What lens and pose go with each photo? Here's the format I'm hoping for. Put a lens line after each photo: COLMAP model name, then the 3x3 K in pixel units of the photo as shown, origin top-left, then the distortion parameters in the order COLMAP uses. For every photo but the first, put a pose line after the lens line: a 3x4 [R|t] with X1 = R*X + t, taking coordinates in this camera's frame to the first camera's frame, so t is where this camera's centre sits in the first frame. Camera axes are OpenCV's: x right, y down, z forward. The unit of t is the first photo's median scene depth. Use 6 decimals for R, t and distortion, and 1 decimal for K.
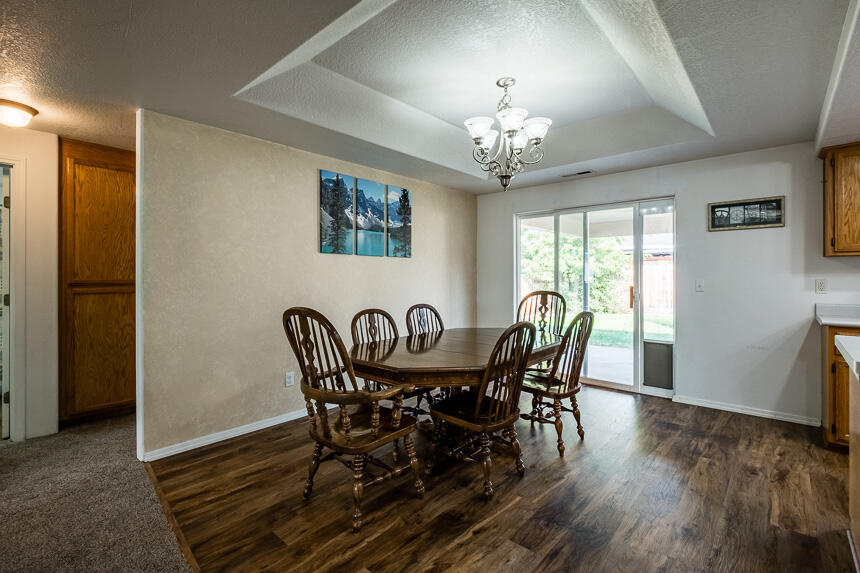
lens RADIAL K [[397.8, 0, 426.0], [0, 397.8, 275.9], [0, 0, 1]] dist [-0.003009, -0.000733]
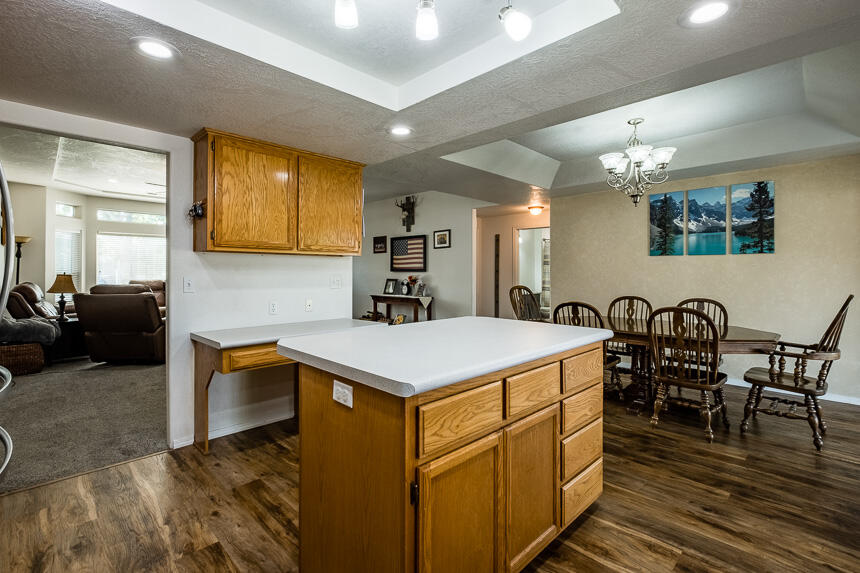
lens RADIAL K [[397.8, 0, 426.0], [0, 397.8, 275.9], [0, 0, 1]] dist [-0.003009, -0.000733]
pose [[-0.060349, 0.010752, -0.998119, 1.125165], [0.000186, 0.999942, 0.010761, -0.003633], [0.998177, 0.000464, -0.060347, 0.302621]]
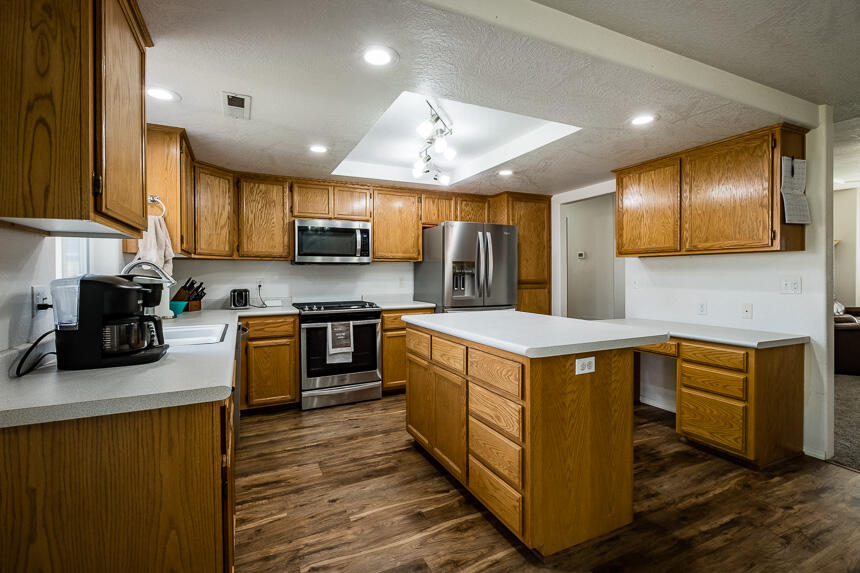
lens RADIAL K [[393.3, 0, 426.3], [0, 393.3, 282.2], [0, 0, 1]] dist [-0.003397, -0.001089]
pose [[-0.920887, -0.000921, 0.389829, 0.488859], [0.006164, 0.999838, 0.016922, 0.000374], [-0.389781, 0.017986, -0.920732, 0.964965]]
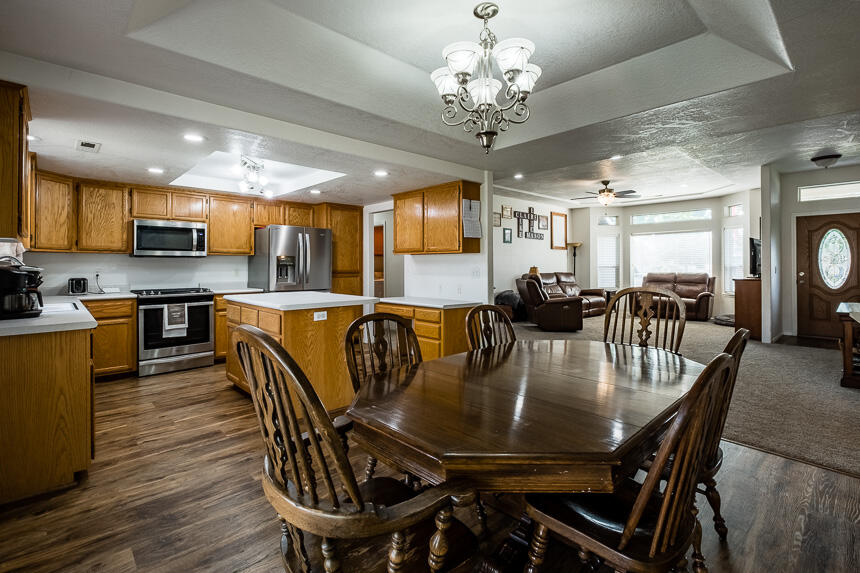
lens RADIAL K [[405.1, 0, 427.5], [0, 405.1, 265.7], [0, 0, 1]] dist [0.000747, -0.000685]
pose [[-0.995923, 0.003064, 0.090151, 0.180777], [0.002833, 0.999992, -0.002689, 0.002138], [-0.090159, -0.002423, -0.995924, 1.325571]]
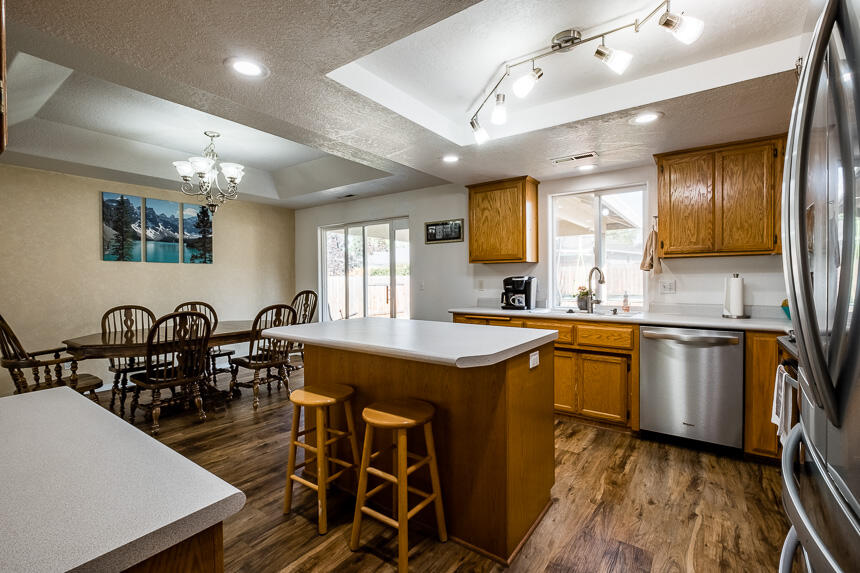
lens RADIAL K [[393.3, 0, 426.3], [0, 393.3, 282.2], [0, 0, 1]] dist [-0.003397, -0.001089]
pose [[0.994347, -0.005483, 0.106037, 0.576093], [0.004397, 0.999936, 0.010471, 0.000267], [-0.106088, -0.009946, 0.994307, -0.292397]]
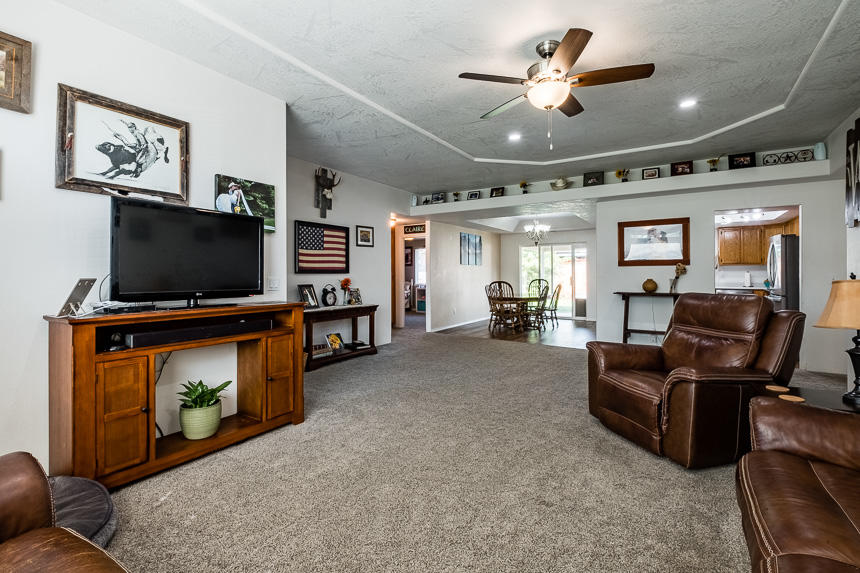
lens RADIAL K [[404.4, 0, 429.7], [0, 404.4, 278.4], [0, 0, 1]] dist [-0.002926, -0.001329]
pose [[0.986607, -0.006423, 0.162988, -0.871598], [0.004285, 0.999900, 0.013468, -0.003688], [-0.163058, -0.012589, 0.986536, -1.532940]]
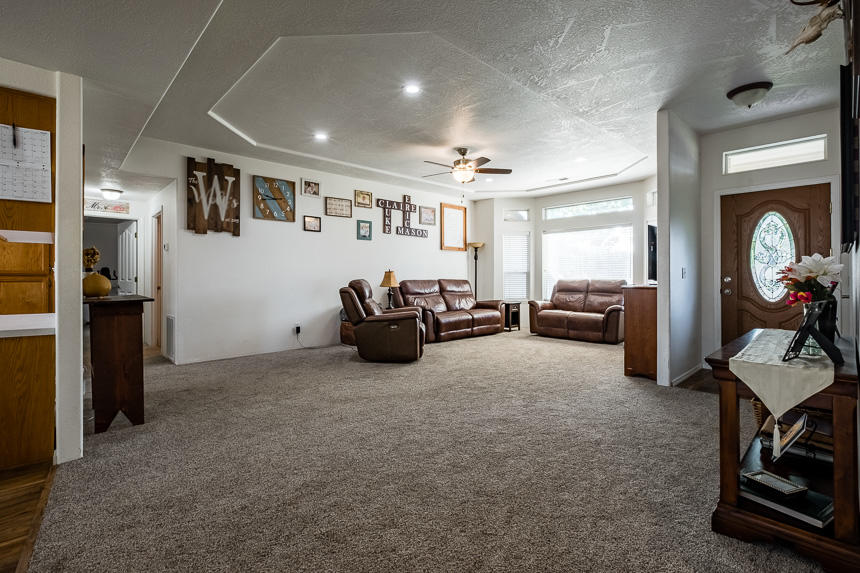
lens RADIAL K [[397.8, 0, 426.0], [0, 397.8, 275.9], [0, 0, 1]] dist [-0.003009, -0.000733]
pose [[-0.996197, -0.000132, 0.087127, -0.535849], [-0.000437, 0.999994, -0.003485, 0.032684], [-0.087126, -0.003510, -0.996191, 0.629144]]
